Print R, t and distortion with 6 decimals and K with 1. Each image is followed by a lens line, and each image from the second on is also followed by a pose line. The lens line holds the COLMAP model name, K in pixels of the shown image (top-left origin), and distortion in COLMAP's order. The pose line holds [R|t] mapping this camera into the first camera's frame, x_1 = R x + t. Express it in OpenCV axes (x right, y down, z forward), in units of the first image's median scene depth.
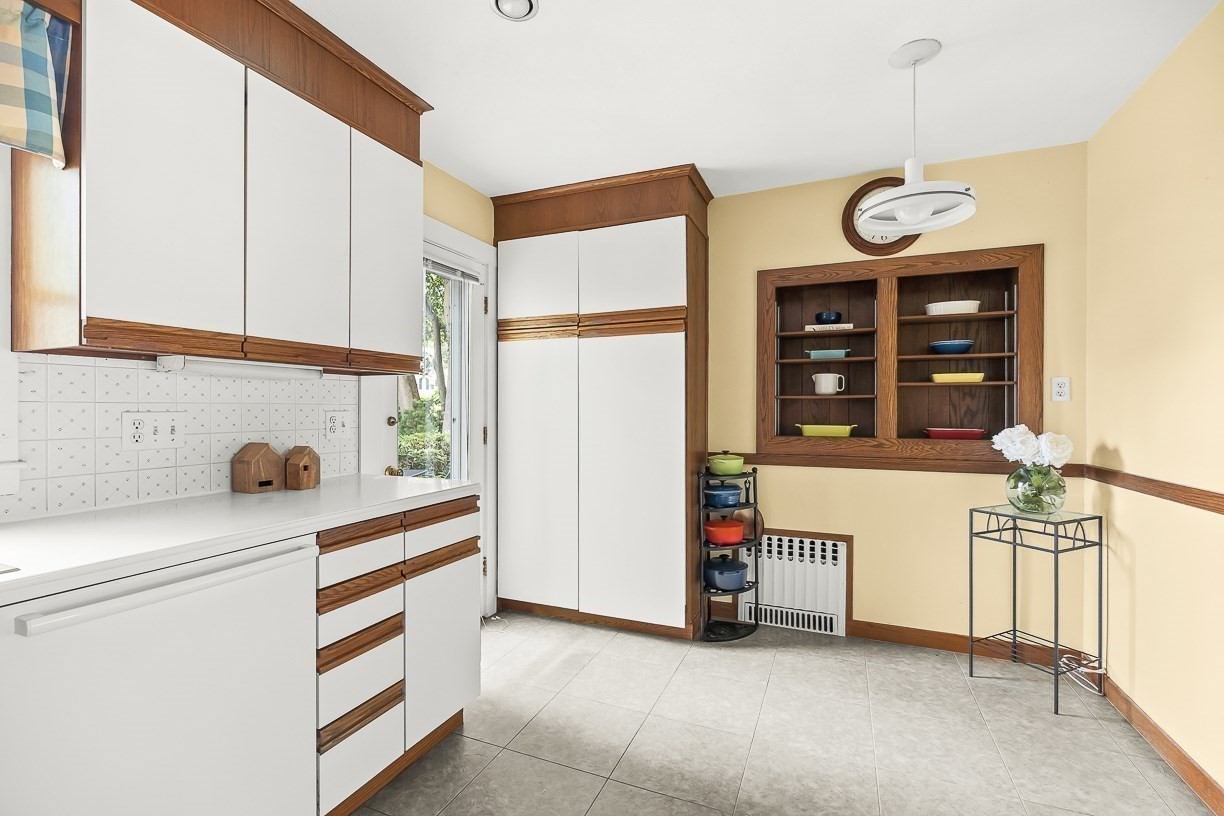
lens RADIAL K [[545.2, 0, 610.7], [0, 545.2, 409.2], [0, 0, 1]] dist [0.000373, -0.000274]
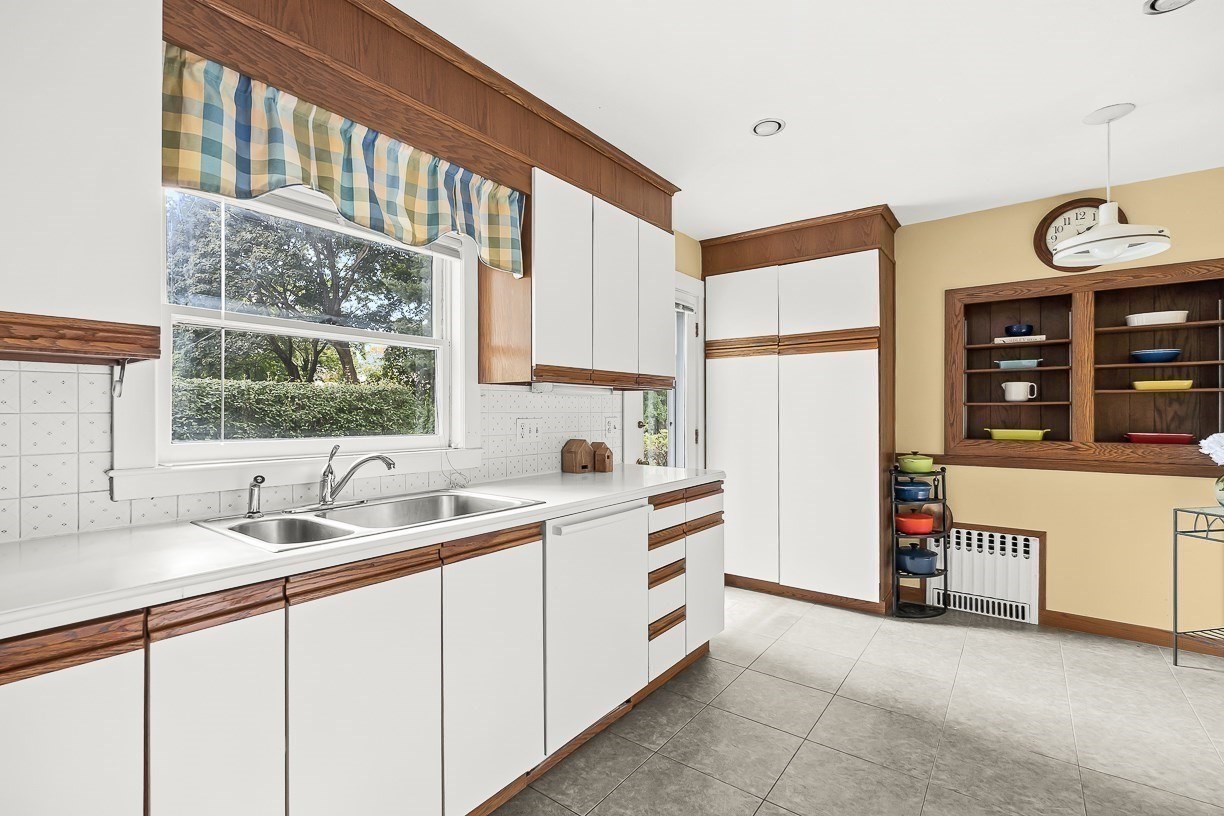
lens RADIAL K [[545.2, 0, 614.6], [0, 545.2, 412.3], [0, 0, 1]] dist [0.000373, -0.000274]
pose [[0.970543, -0.001689, -0.240923, -0.132065], [0.001929, 0.999998, 0.000763, -0.008104], [0.240921, -0.001206, 0.970544, -0.269876]]
